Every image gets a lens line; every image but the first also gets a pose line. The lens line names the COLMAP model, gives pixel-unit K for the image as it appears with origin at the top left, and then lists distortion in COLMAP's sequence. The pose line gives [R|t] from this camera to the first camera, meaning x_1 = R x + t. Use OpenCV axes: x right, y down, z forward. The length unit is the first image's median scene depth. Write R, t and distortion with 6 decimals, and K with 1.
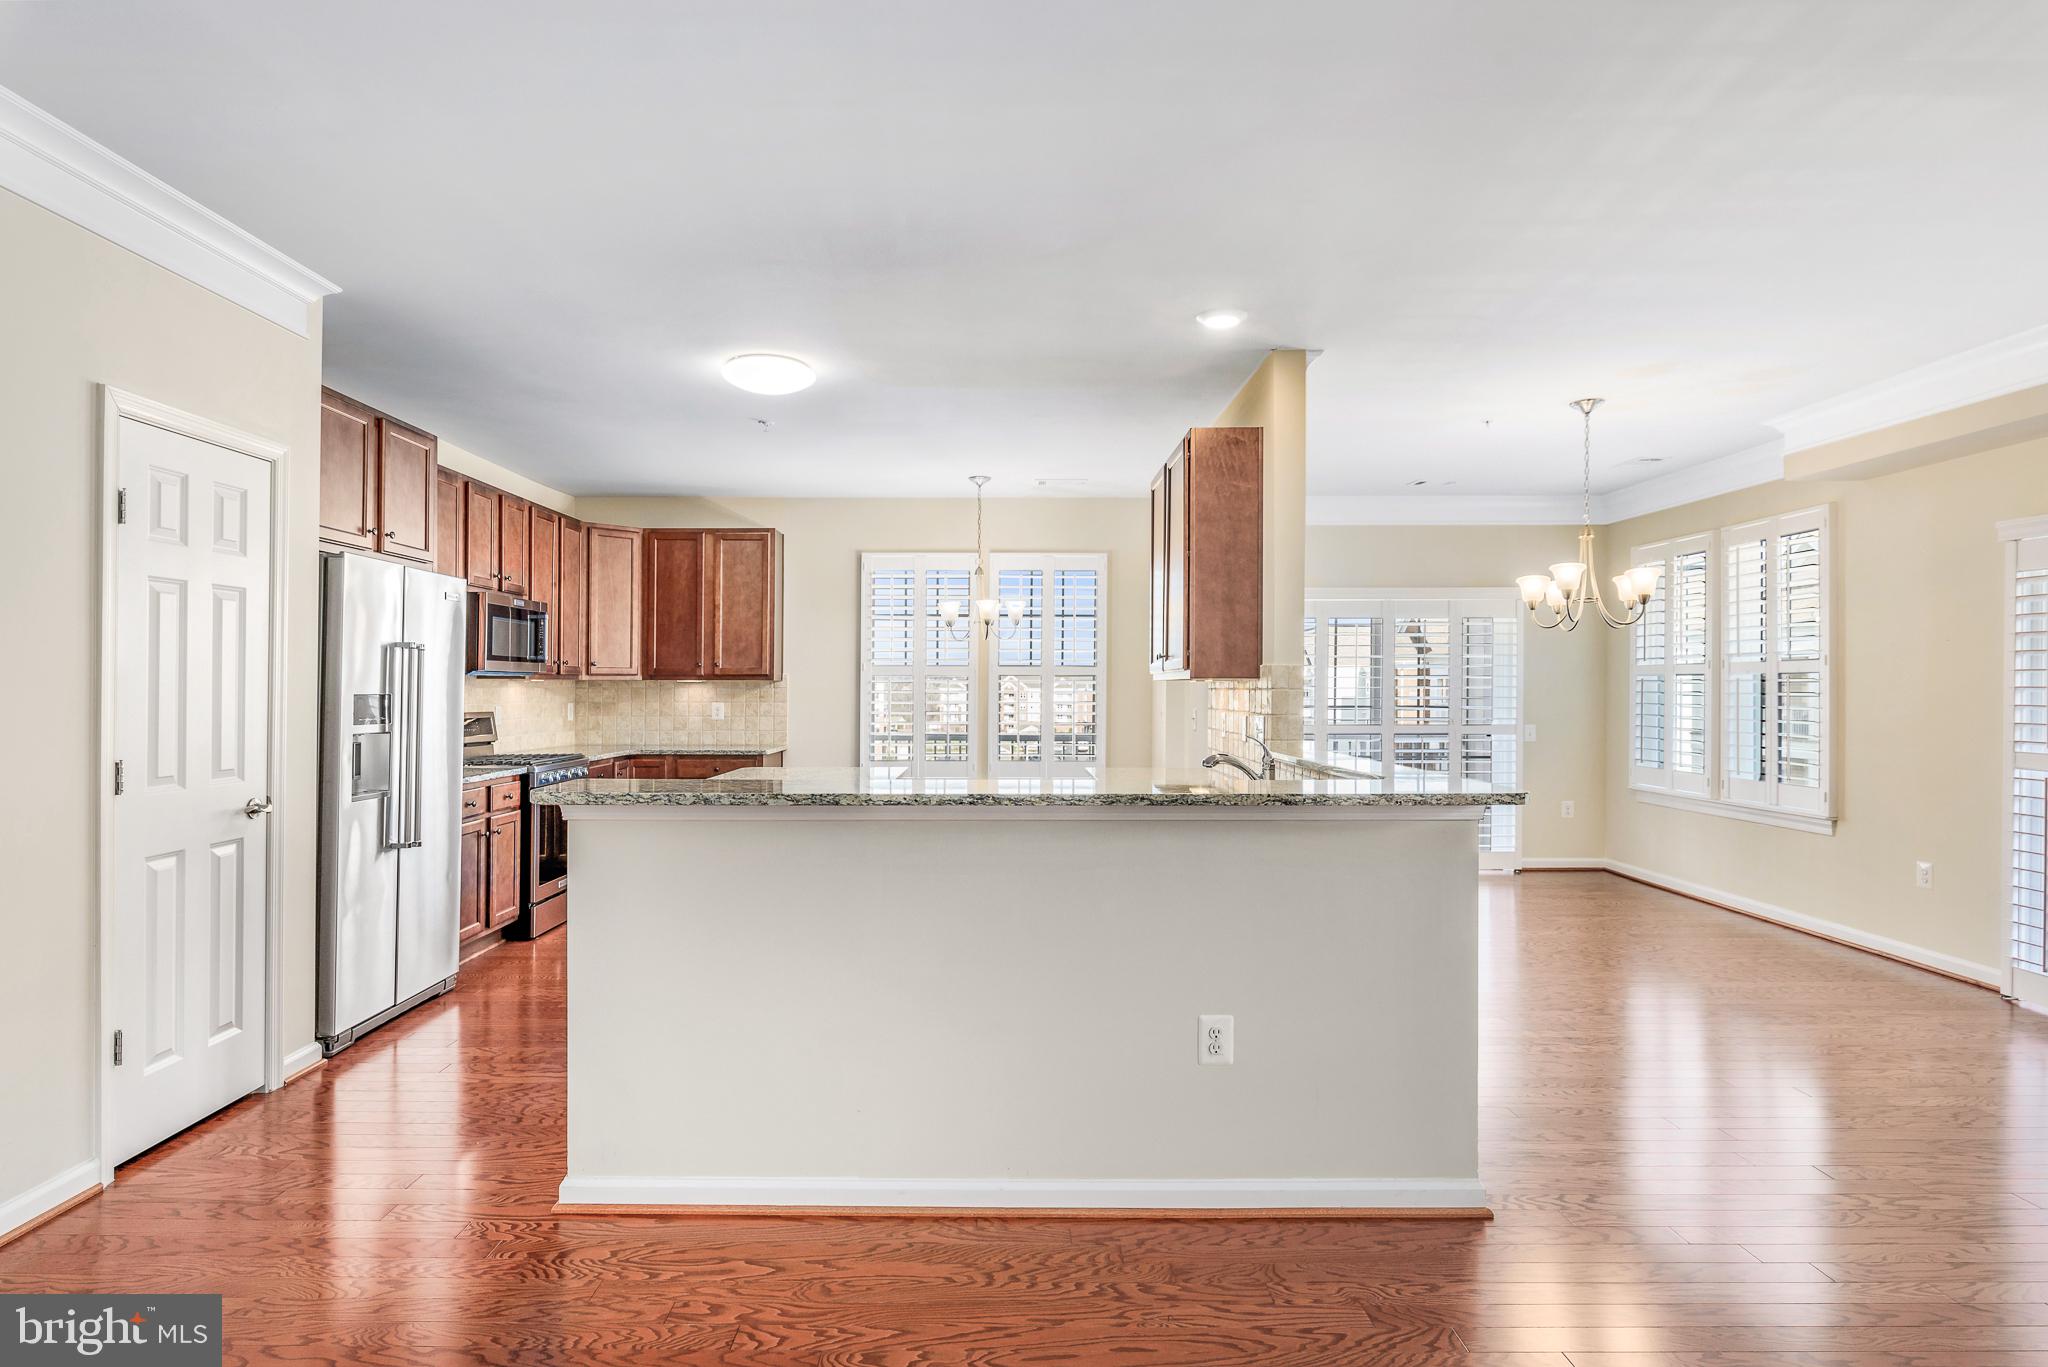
lens RADIAL K [[1073.8, 0, 981.4], [0, 1073.8, 692.6], [0, 0, 1]] dist [0.000375, -0.003680]
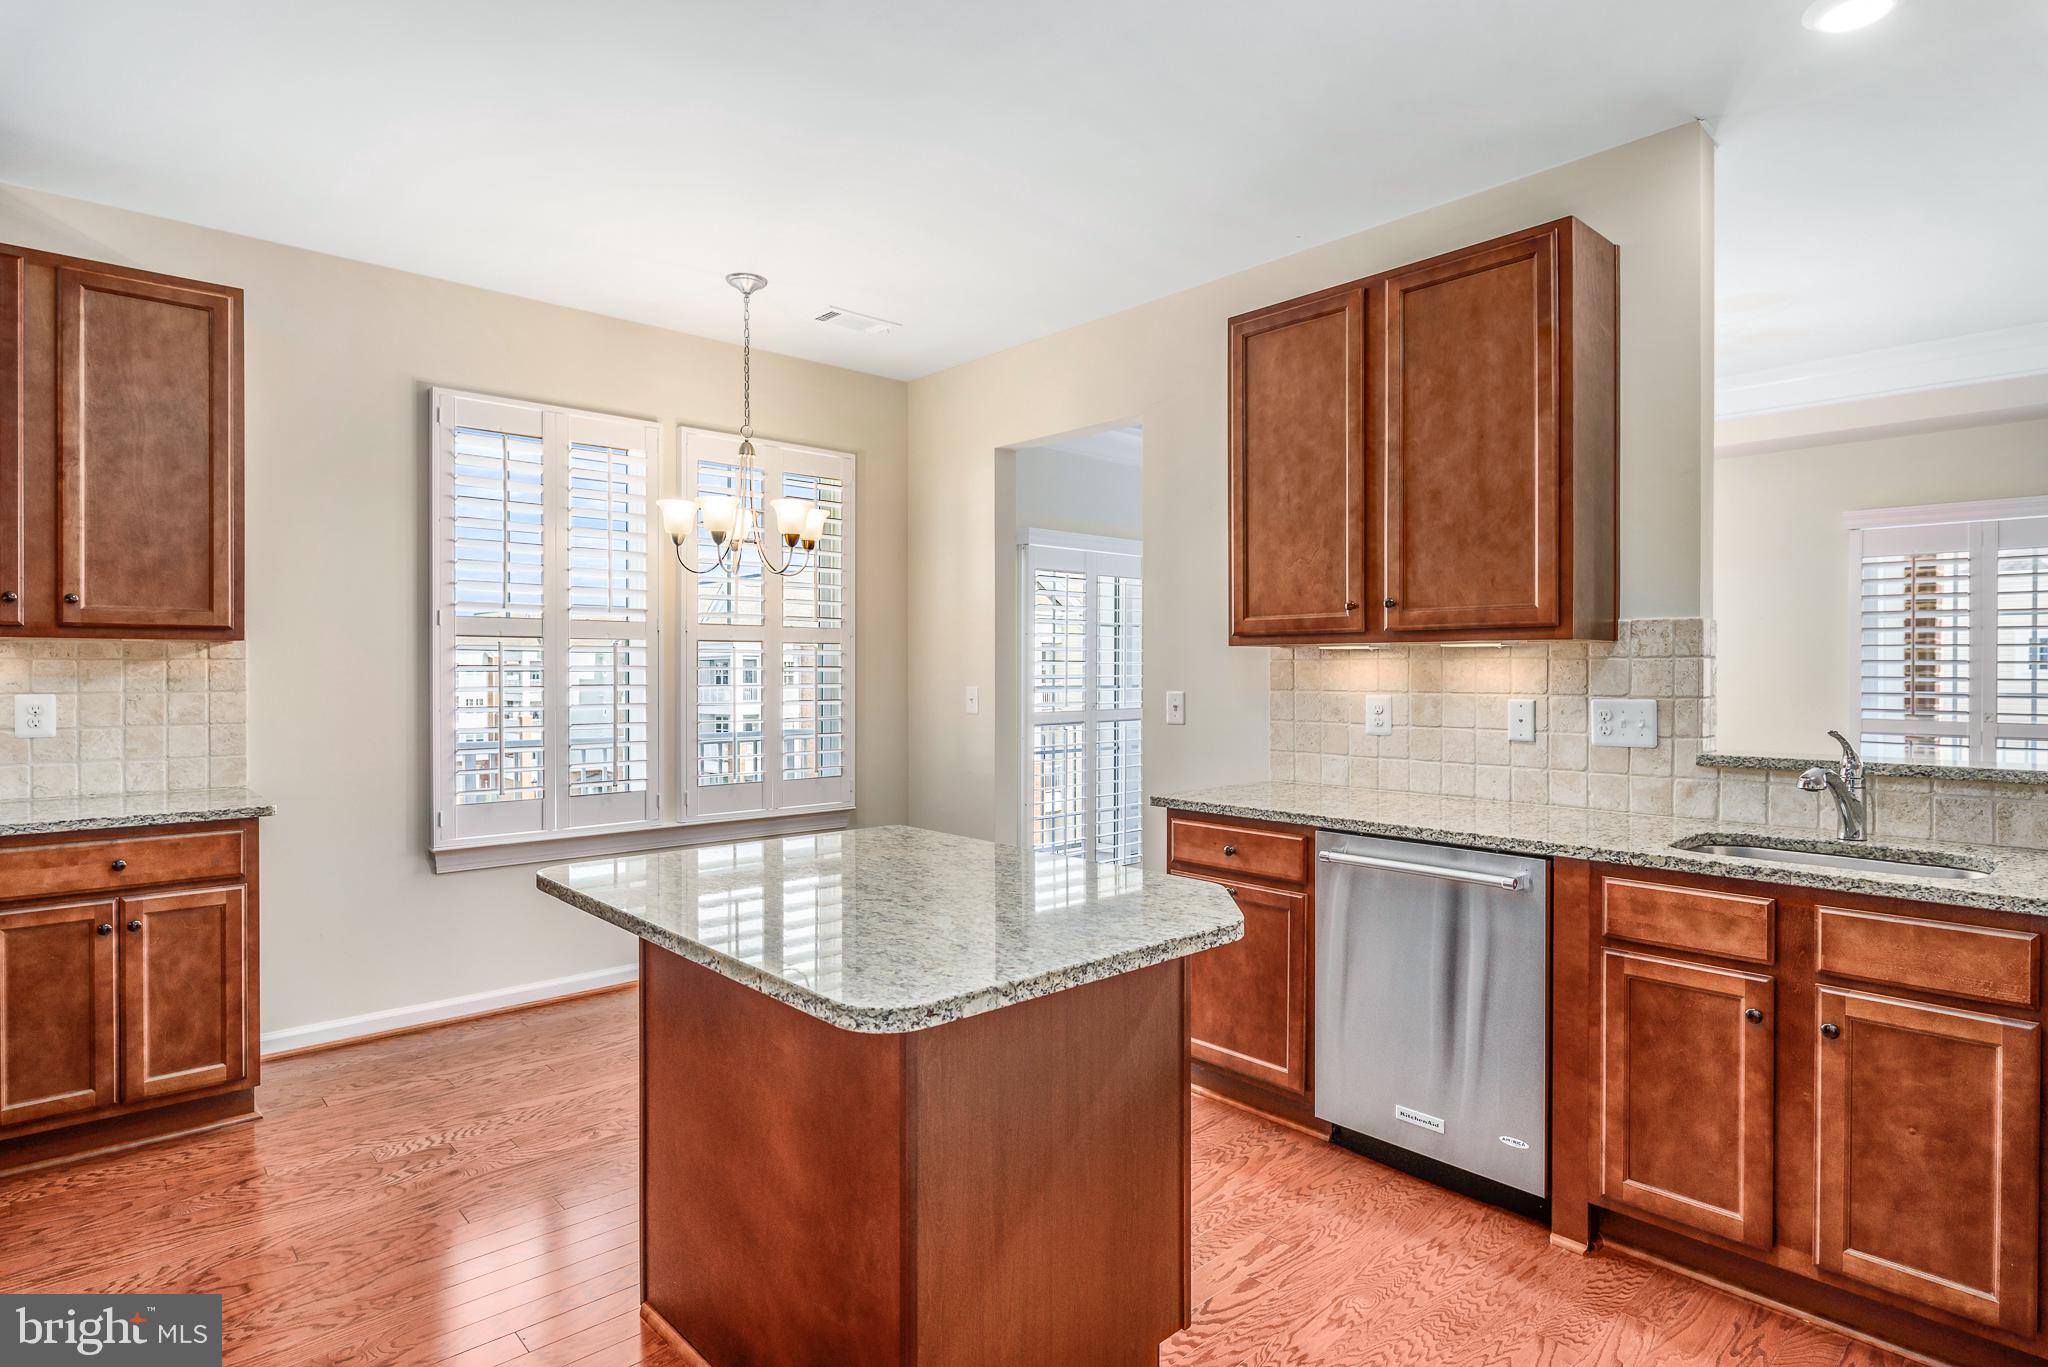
lens RADIAL K [[1101.1, 0, 1041.9], [0, 1101.1, 681.2], [0, 0, 1]] dist [0.002064, -0.004950]
pose [[0.735644, -0.006694, 0.677335, -0.268376], [0.002825, 0.999973, 0.006815, 0.002931], [-0.677362, -0.003099, 0.735643, 0.473694]]
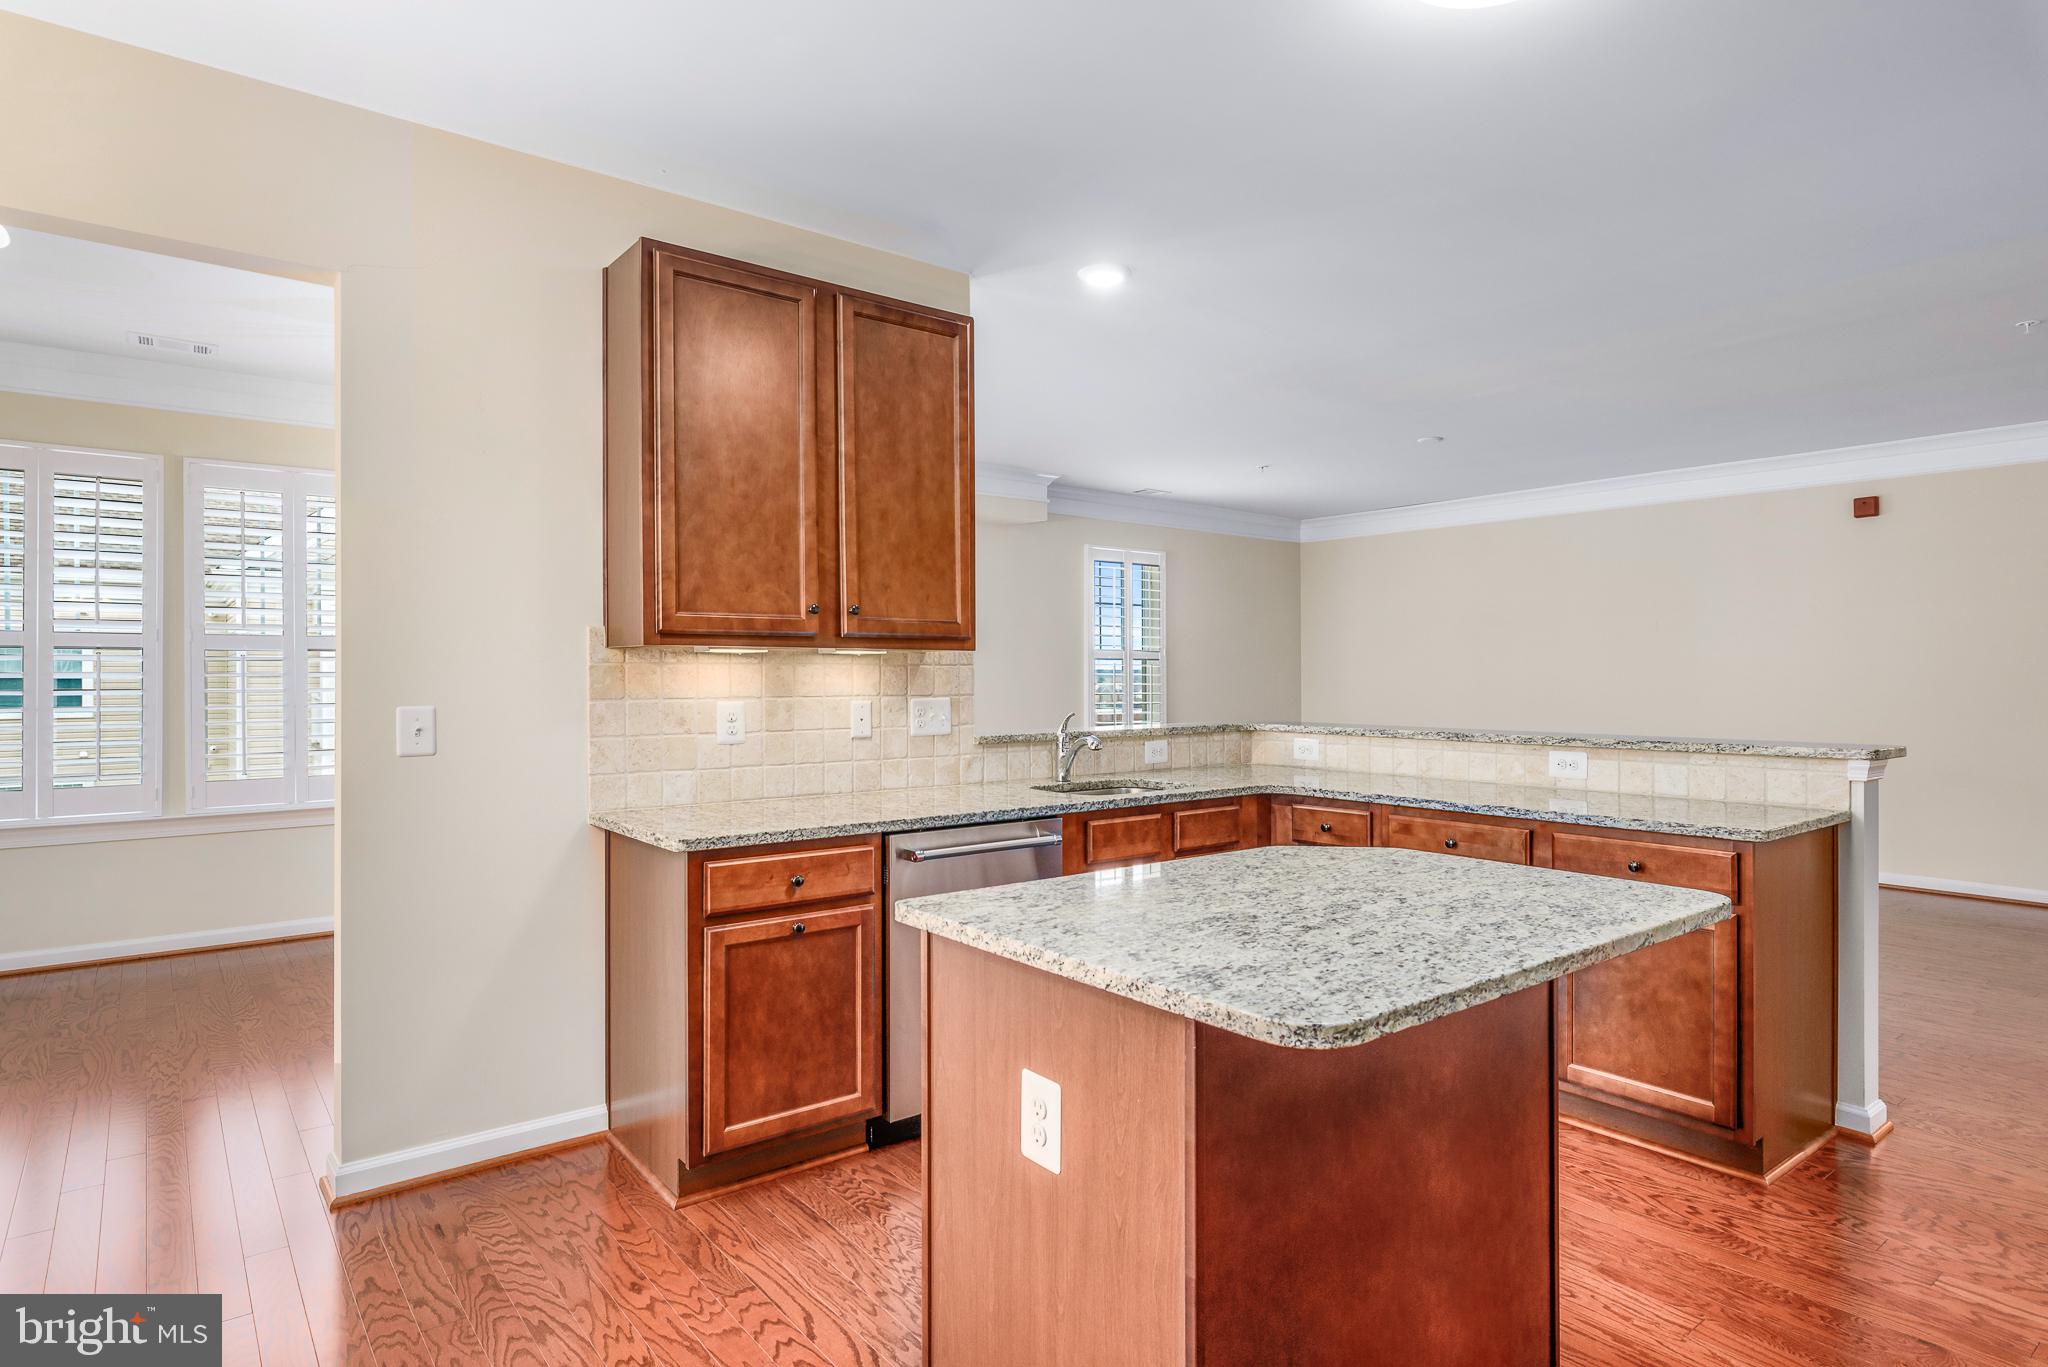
lens RADIAL K [[1101.1, 0, 1021.3], [0, 1101.1, 678.3], [0, 0, 1]] dist [0.002064, -0.004950]
pose [[-0.626651, -0.001679, 0.779298, -0.264510], [0.004254, 0.999975, 0.005575, 0.000233], [-0.779289, 0.006809, -0.626628, 1.101767]]
